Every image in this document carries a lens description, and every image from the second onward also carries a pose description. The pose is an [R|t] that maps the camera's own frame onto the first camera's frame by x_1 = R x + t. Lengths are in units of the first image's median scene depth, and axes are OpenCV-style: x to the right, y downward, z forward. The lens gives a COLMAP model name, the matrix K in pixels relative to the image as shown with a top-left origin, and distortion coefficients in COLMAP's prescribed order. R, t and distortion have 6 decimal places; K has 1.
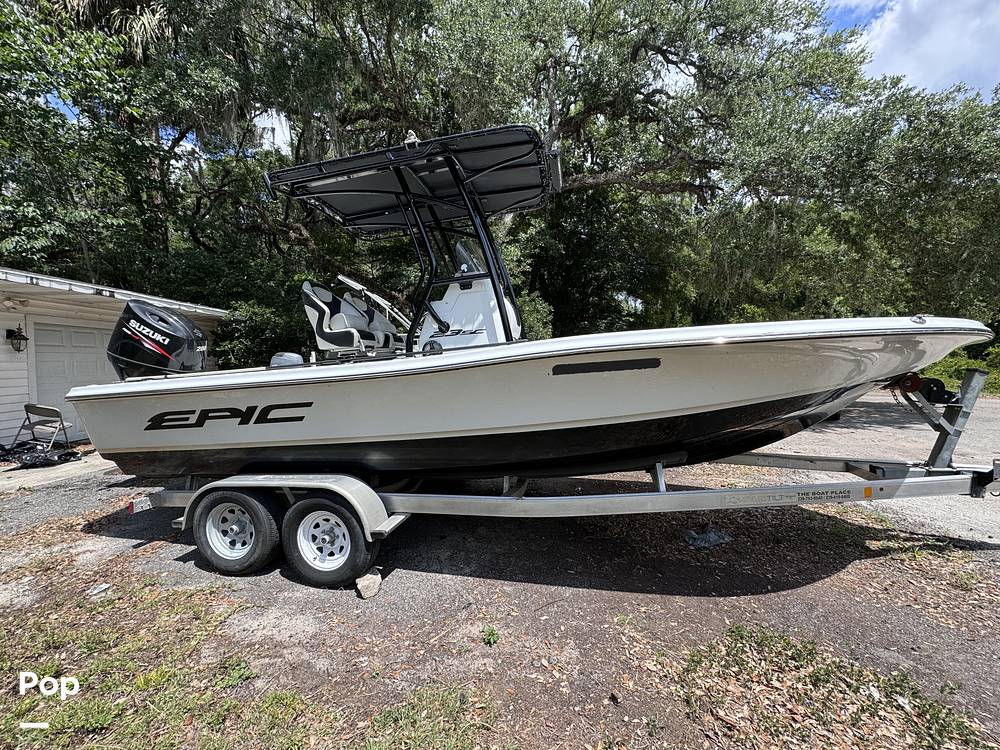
lens RADIAL K [[396.0, 0, 497.9], [0, 396.0, 373.6], [0, 0, 1]] dist [-0.004273, 0.000288]
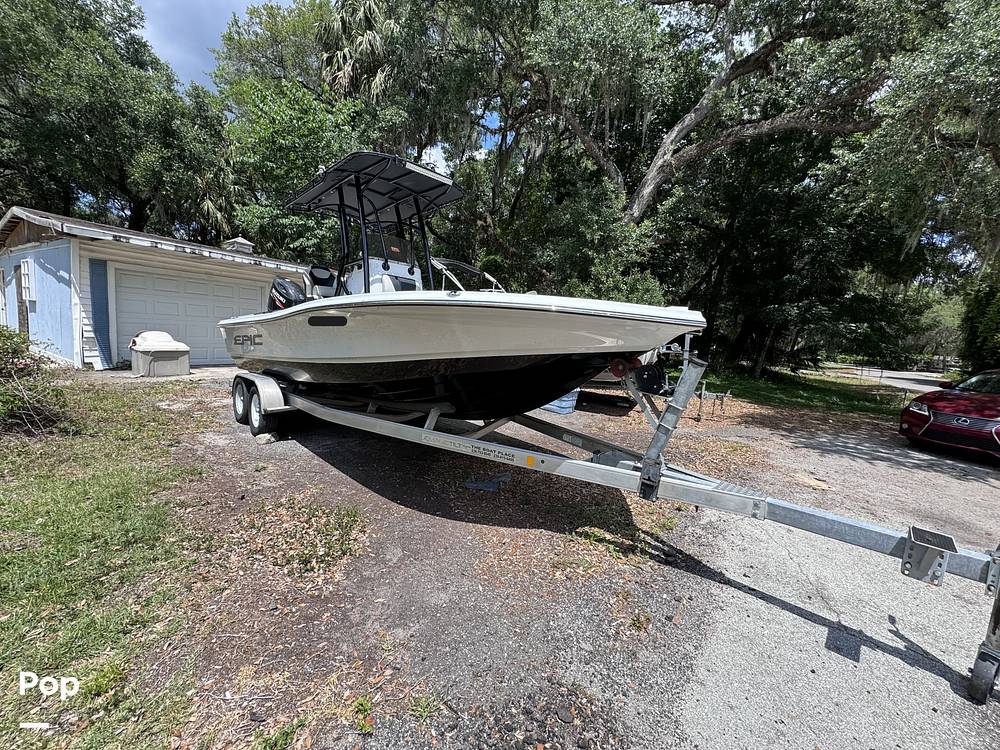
lens RADIAL K [[396.0, 0, 504.1], [0, 396.0, 374.3], [0, 0, 1]] dist [-0.004273, 0.000288]
pose [[0.837784, 0.129484, -0.530426, 1.131269], [-0.100585, 0.991447, 0.083157, -0.005942], [0.536657, -0.016315, 0.843643, 0.064330]]
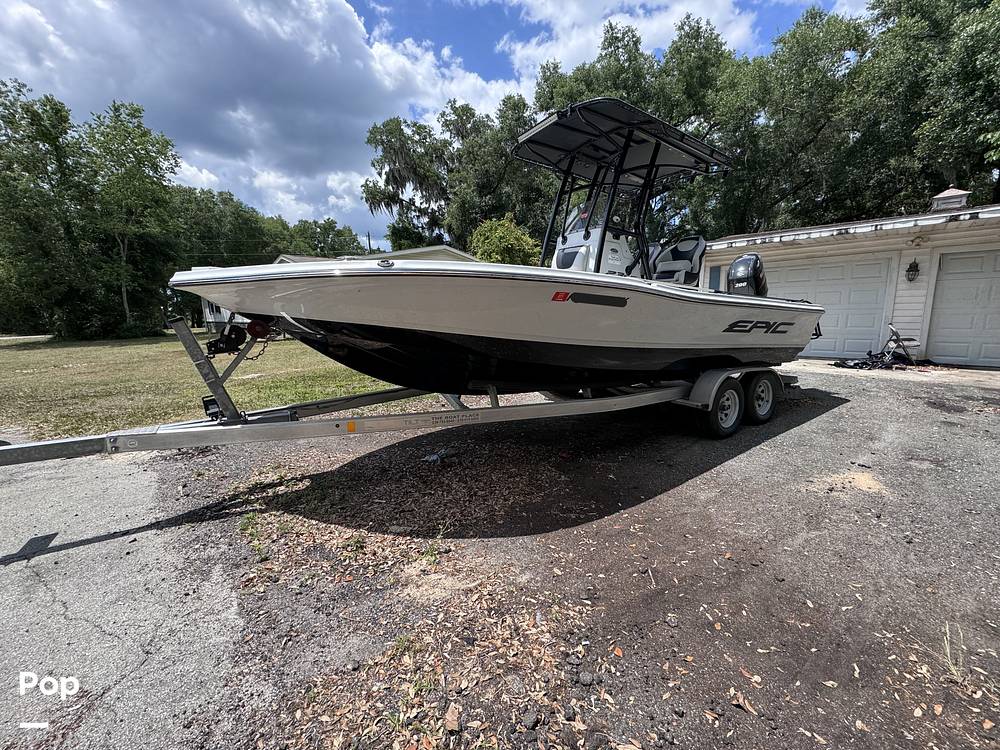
lens RADIAL K [[396.0, 0, 497.7], [0, 396.0, 374.1], [0, 0, 1]] dist [-0.004273, 0.000288]
pose [[-0.720606, 0.141562, -0.678739, 1.134059], [0.010057, 0.980966, 0.193919, -0.041856], [0.693272, 0.132913, -0.708314, 1.861485]]
